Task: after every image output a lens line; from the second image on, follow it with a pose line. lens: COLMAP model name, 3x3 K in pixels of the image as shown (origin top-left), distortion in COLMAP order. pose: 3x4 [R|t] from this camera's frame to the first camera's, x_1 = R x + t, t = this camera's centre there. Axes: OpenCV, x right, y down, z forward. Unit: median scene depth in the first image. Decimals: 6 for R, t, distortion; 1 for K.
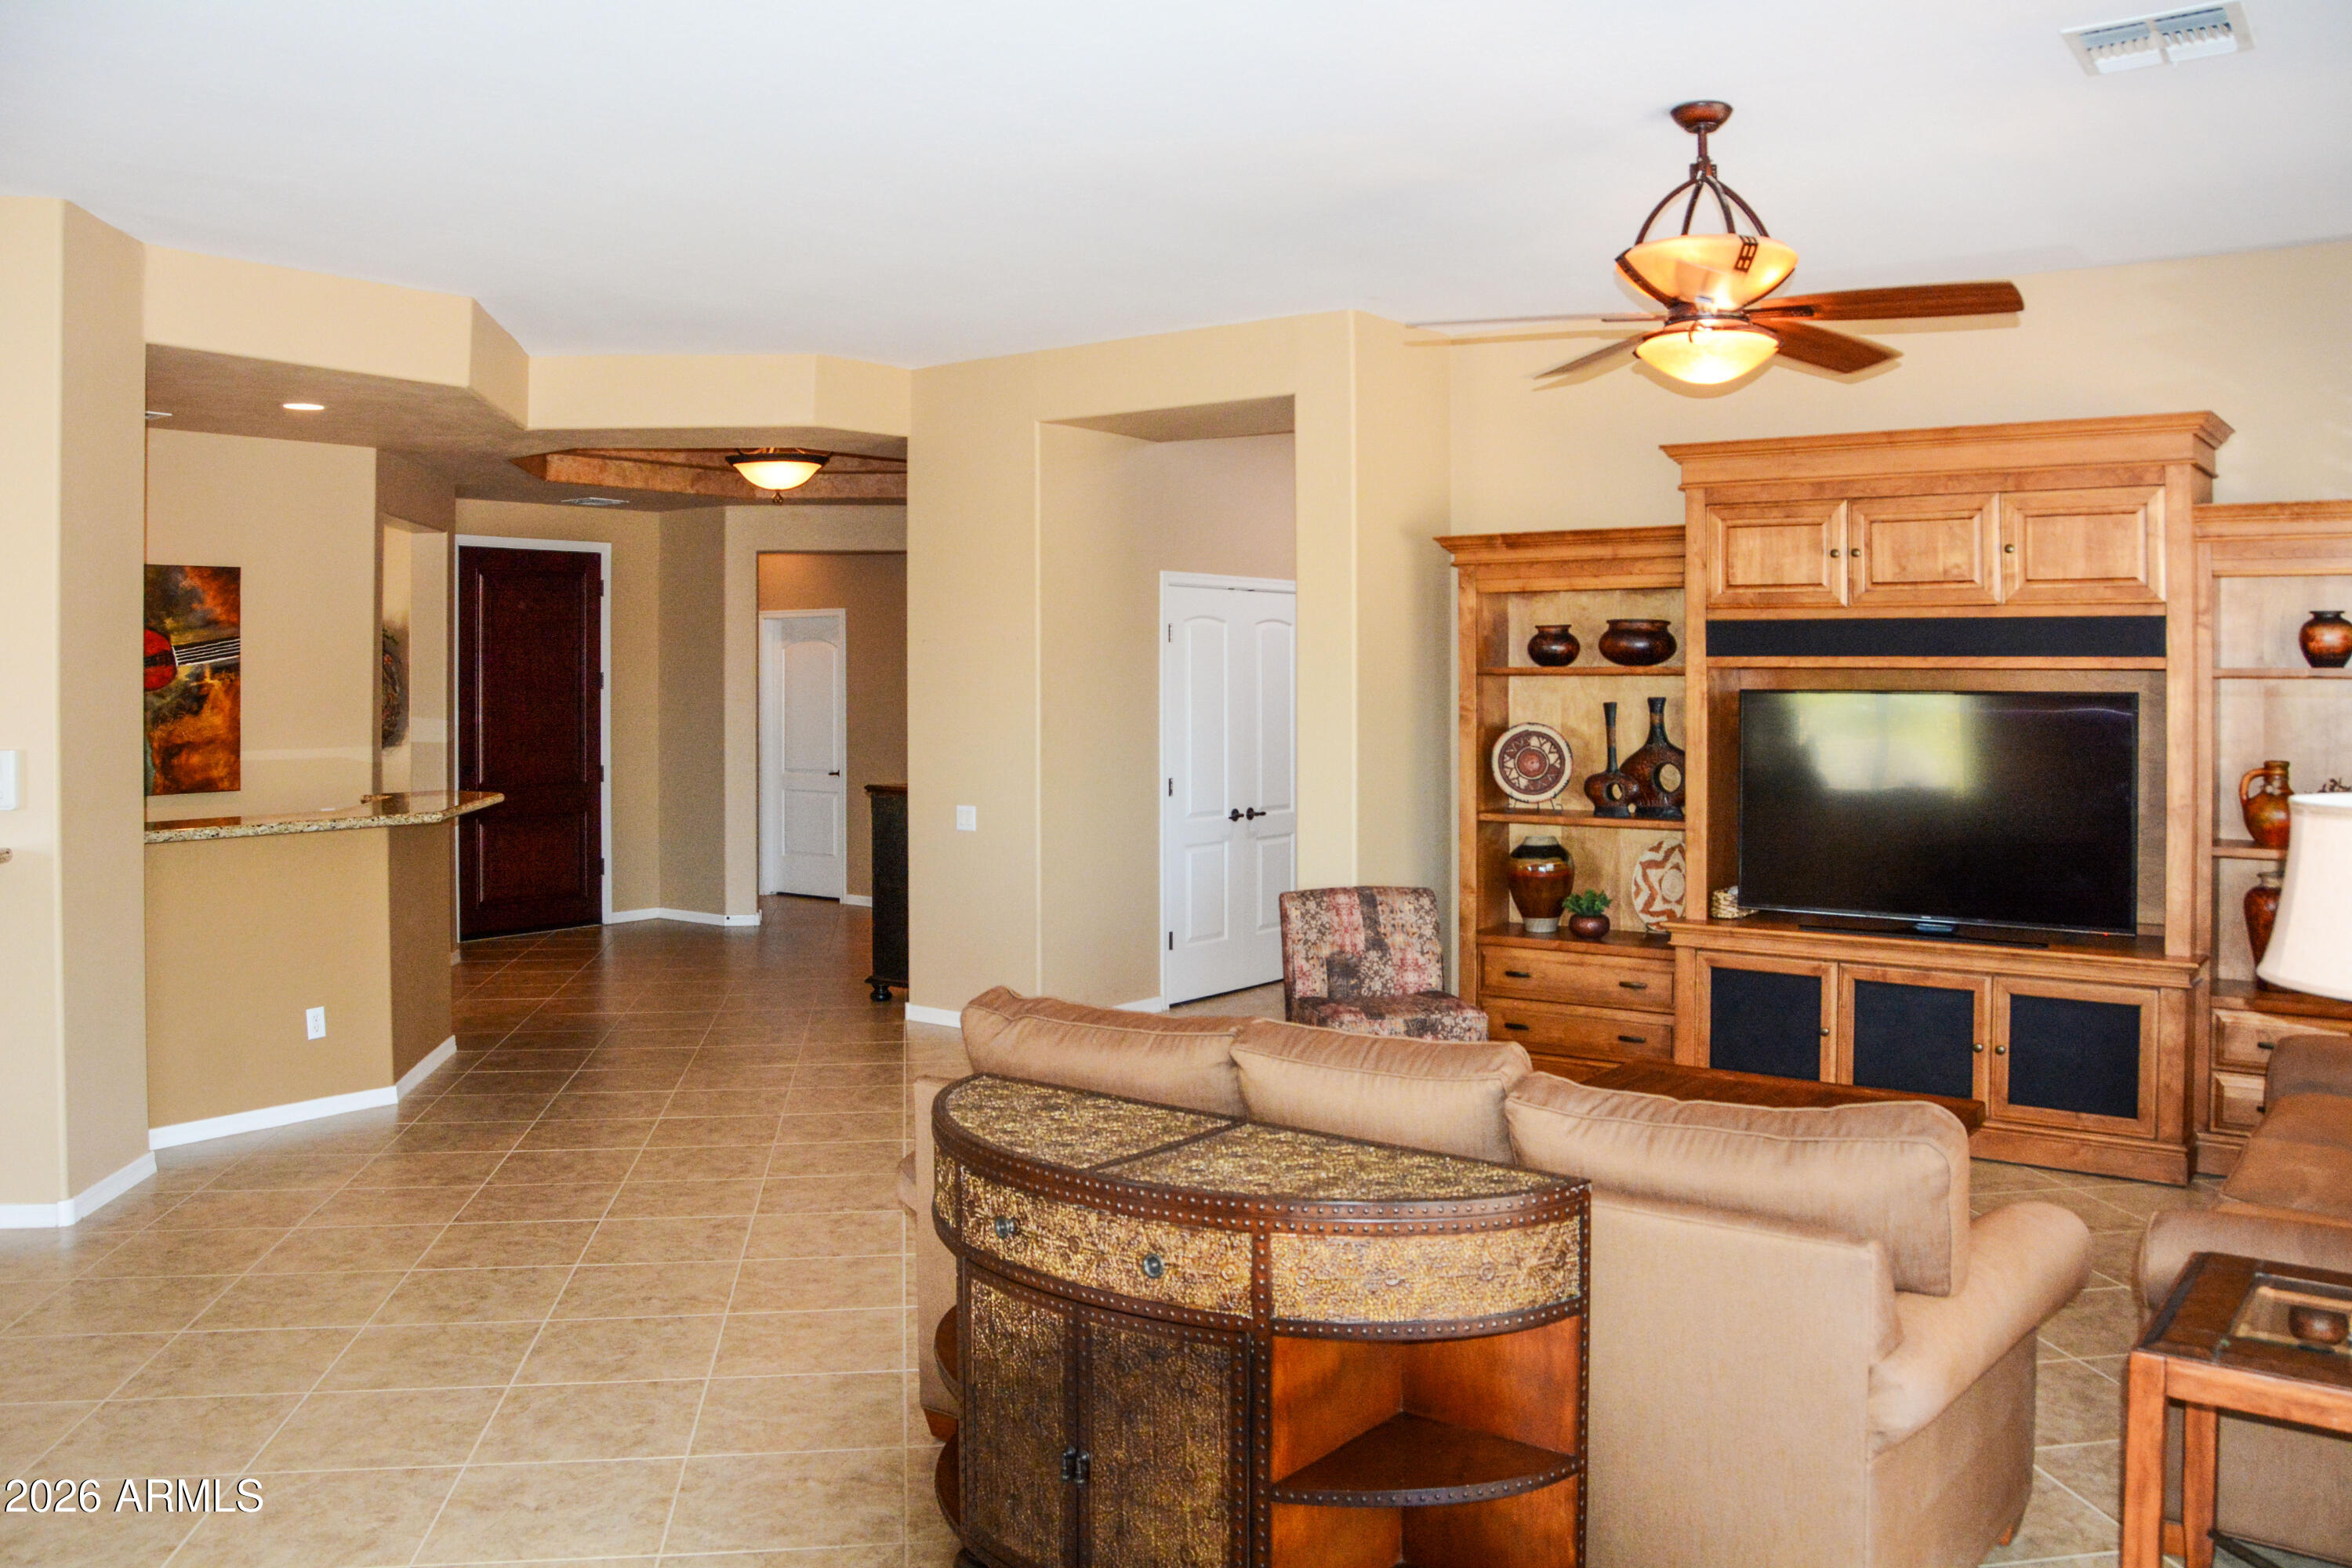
lens RADIAL K [[2026.9, 0, 1175.4], [0, 2026.9, 658.8], [0, 0, 1]] dist [-0.079938, 0.006383]
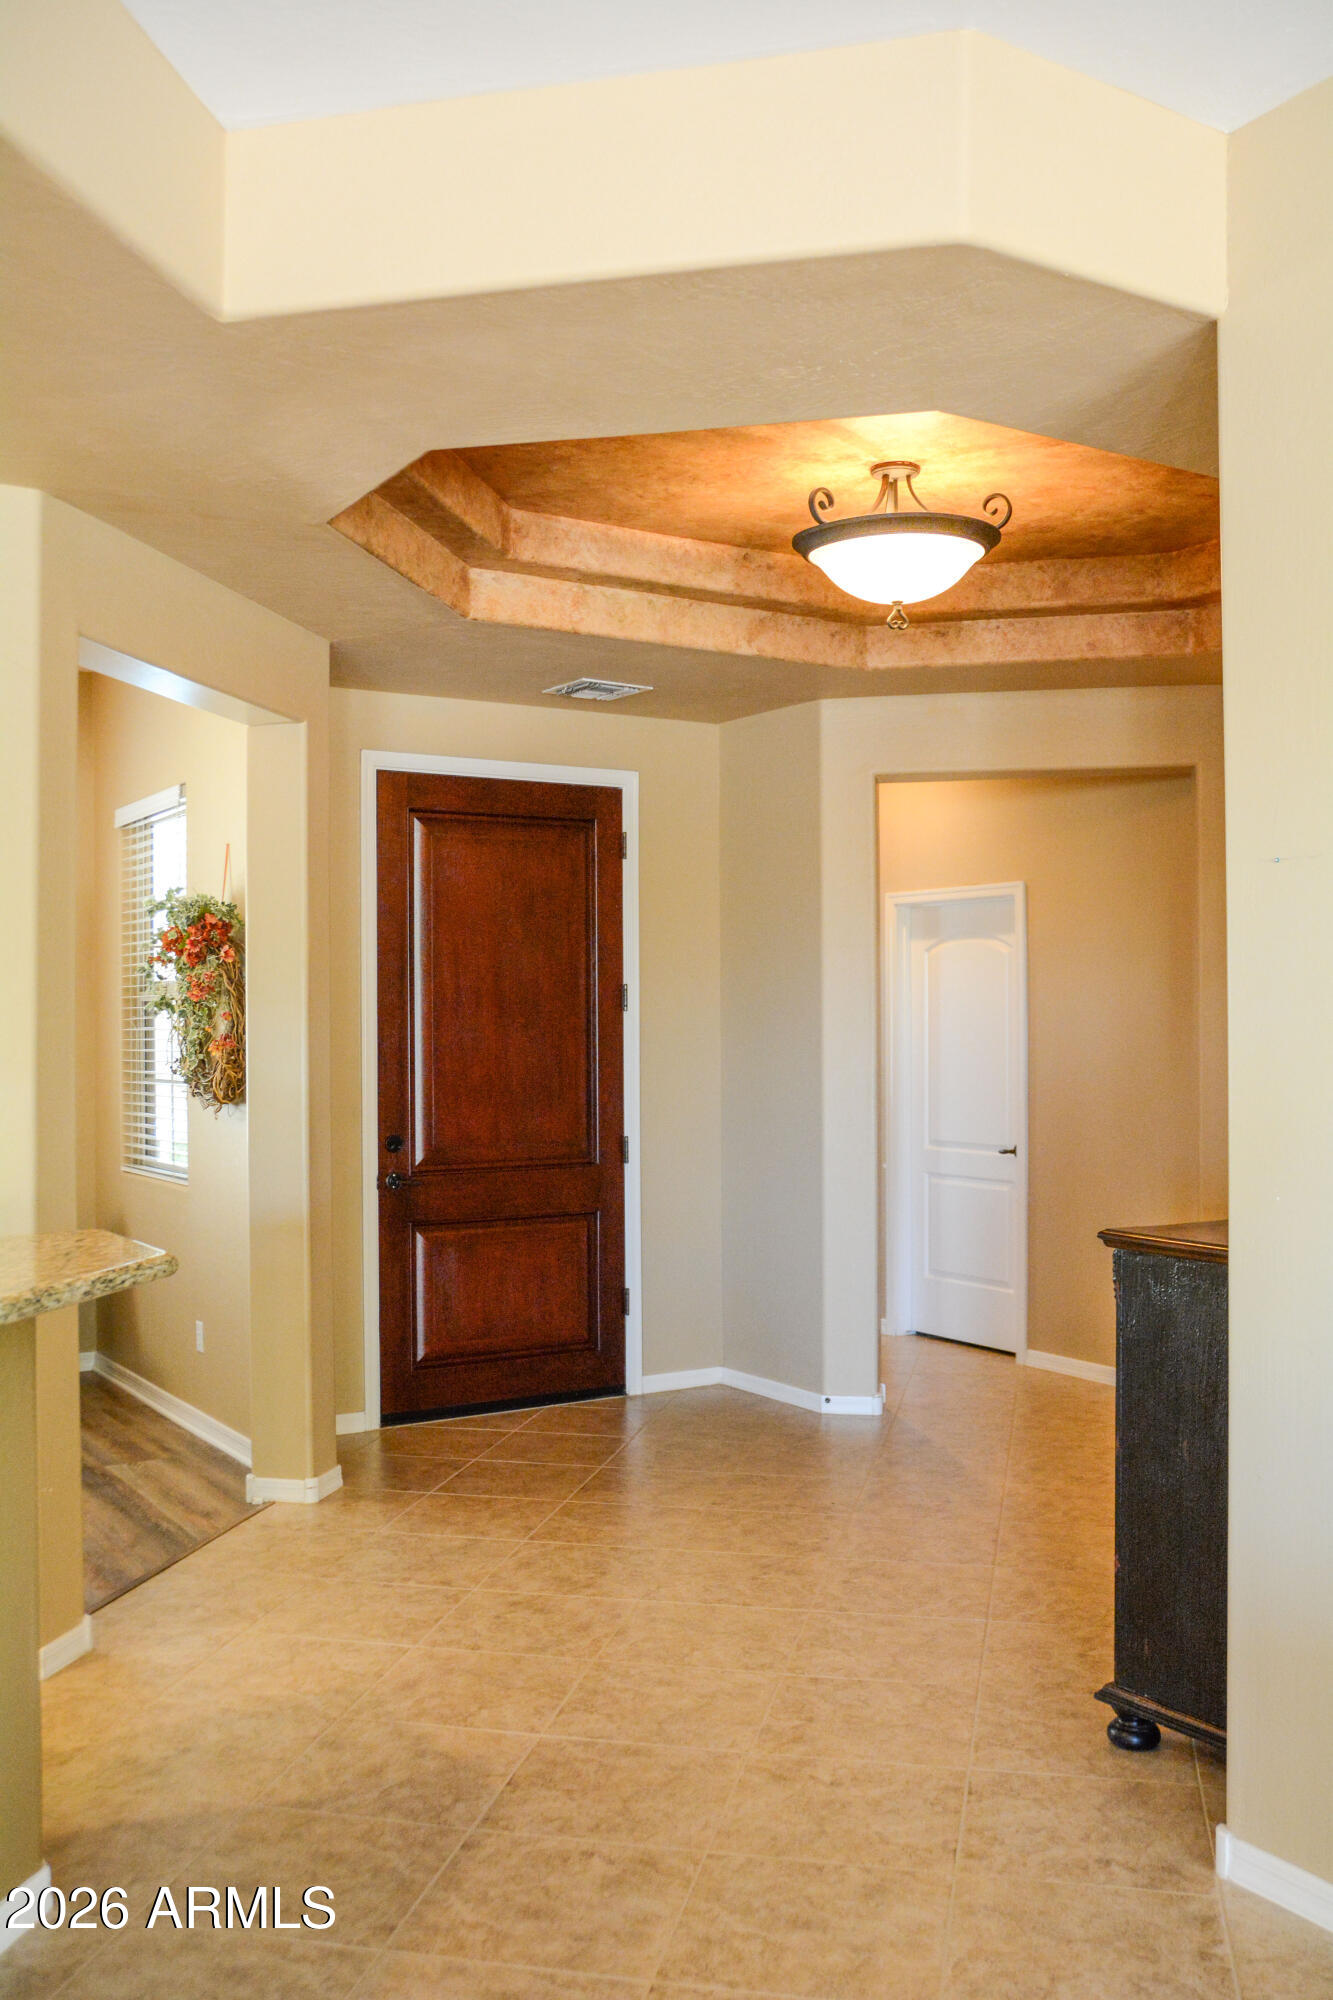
lens RADIAL K [[1800.0, 0, 666.5], [0, 1800.0, 1000.0], [0, 0, 1]] dist [-0.000767, 0.001662]
pose [[0.940676, -0.001430, -0.339304, -0.087649], [-0.000358, 0.999986, -0.005208, 0.014475], [0.339307, 0.005021, 0.940662, 0.491330]]
